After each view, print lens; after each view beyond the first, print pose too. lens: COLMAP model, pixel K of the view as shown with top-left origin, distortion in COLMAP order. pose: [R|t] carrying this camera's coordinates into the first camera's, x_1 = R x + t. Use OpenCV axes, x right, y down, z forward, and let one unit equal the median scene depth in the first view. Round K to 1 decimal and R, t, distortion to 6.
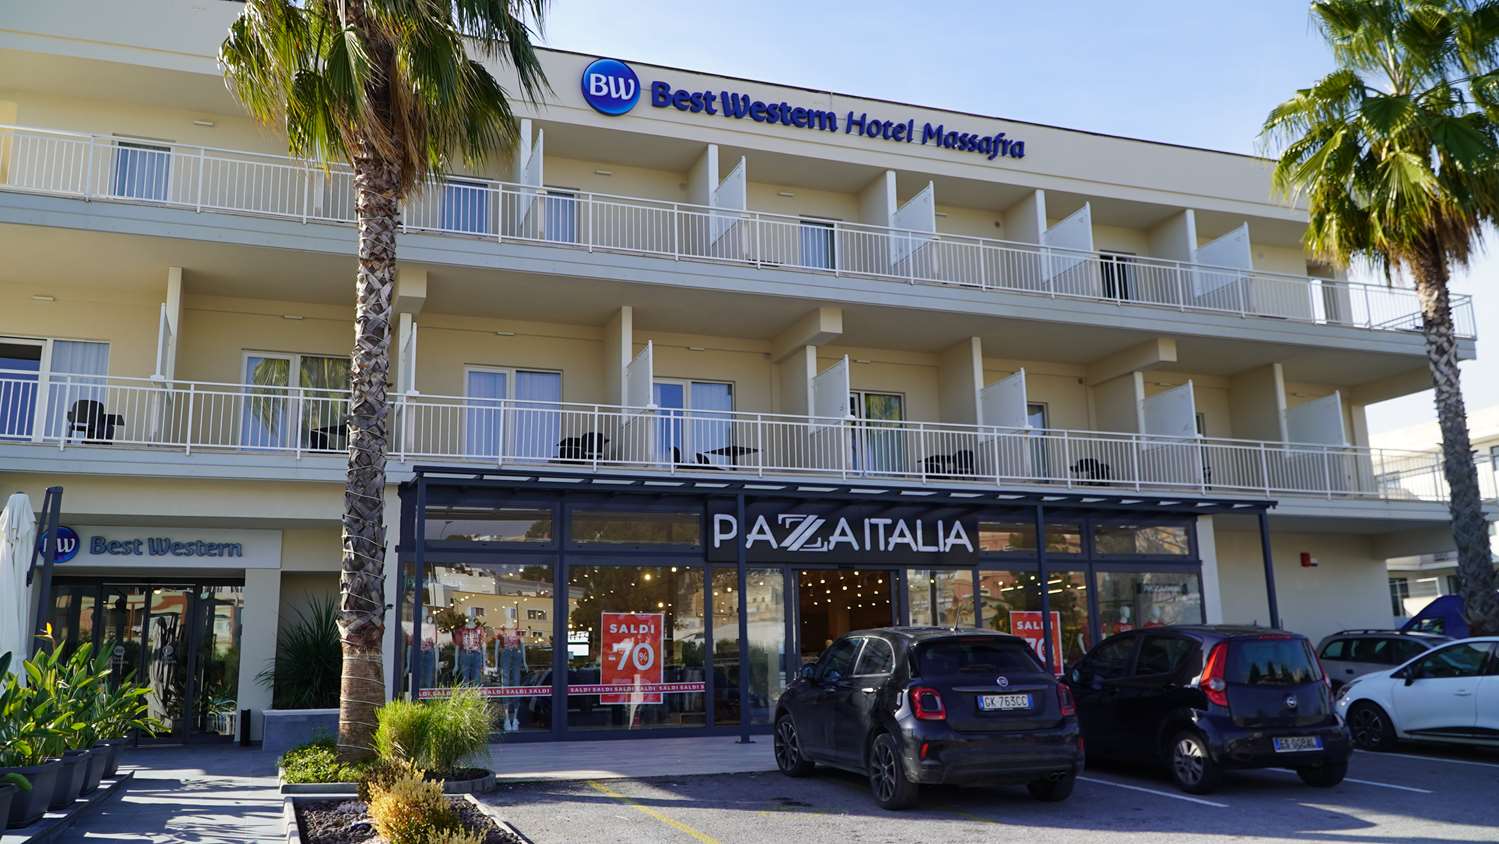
lens RADIAL K [[1262.2, 0, 749.5], [0, 1262.2, 422.0], [0, 0, 1]] dist [0.007785, 0.001246]
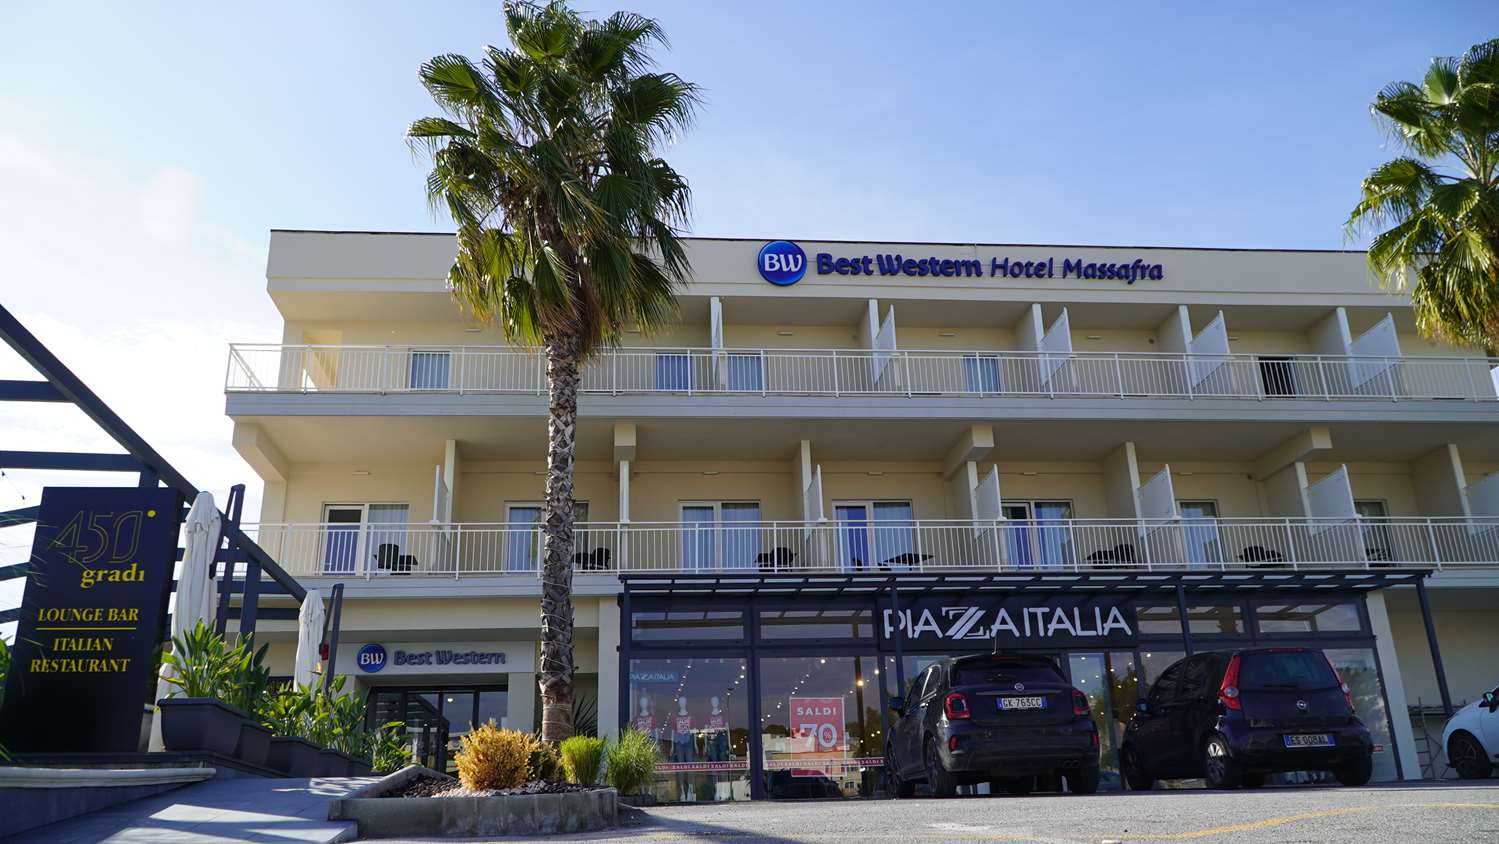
lens RADIAL K [[1222.9, 0, 749.5], [0, 1222.9, 422.0], [0, 0, 1]] dist [-0.006357, -0.009128]
pose [[0.967492, -0.095110, -0.234337, 0.120380], [0.062825, 0.987930, -0.141590, 0.049374], [0.244975, 0.122265, 0.961789, -0.115903]]
